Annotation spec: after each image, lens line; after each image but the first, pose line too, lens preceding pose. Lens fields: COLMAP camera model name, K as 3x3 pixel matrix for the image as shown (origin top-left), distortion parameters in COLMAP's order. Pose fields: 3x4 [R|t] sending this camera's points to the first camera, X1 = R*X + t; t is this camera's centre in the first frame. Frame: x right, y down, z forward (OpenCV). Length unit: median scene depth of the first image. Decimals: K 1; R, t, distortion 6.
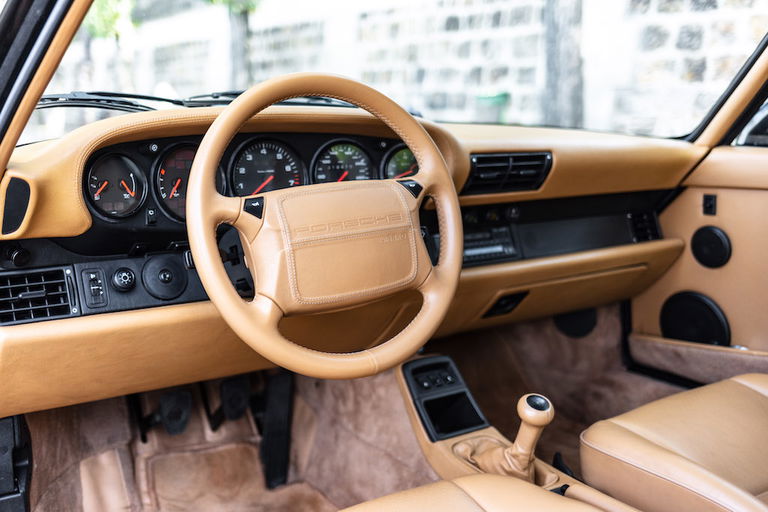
lens RADIAL K [[768.6, 0, 336.6], [0, 768.6, 258.6], [0, 0, 1]] dist [-0.003673, 0.003304]
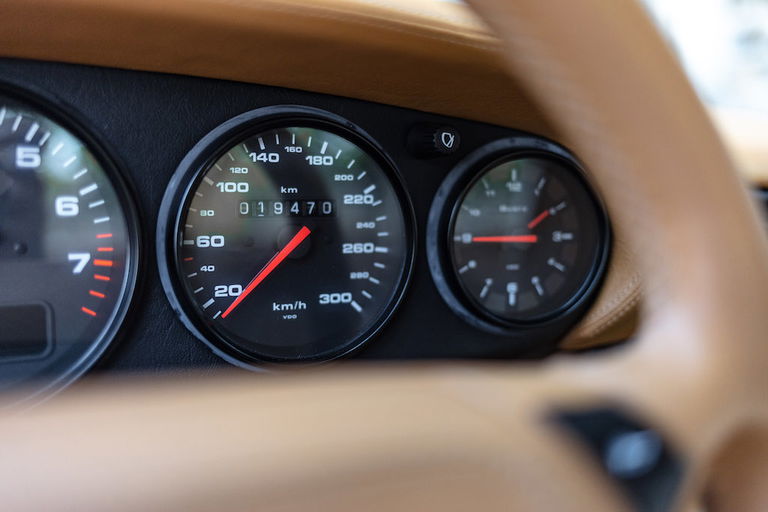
lens RADIAL K [[764.1, 0, 384.0], [0, 764.1, 256.0], [0, 0, 1]] dist [-0.005741, -0.010671]
pose [[0.997408, 0.071418, -0.008798, 0.045313], [-0.071332, 0.997405, 0.009739, -0.110431], [0.009471, -0.009086, 0.999914, 0.743739]]
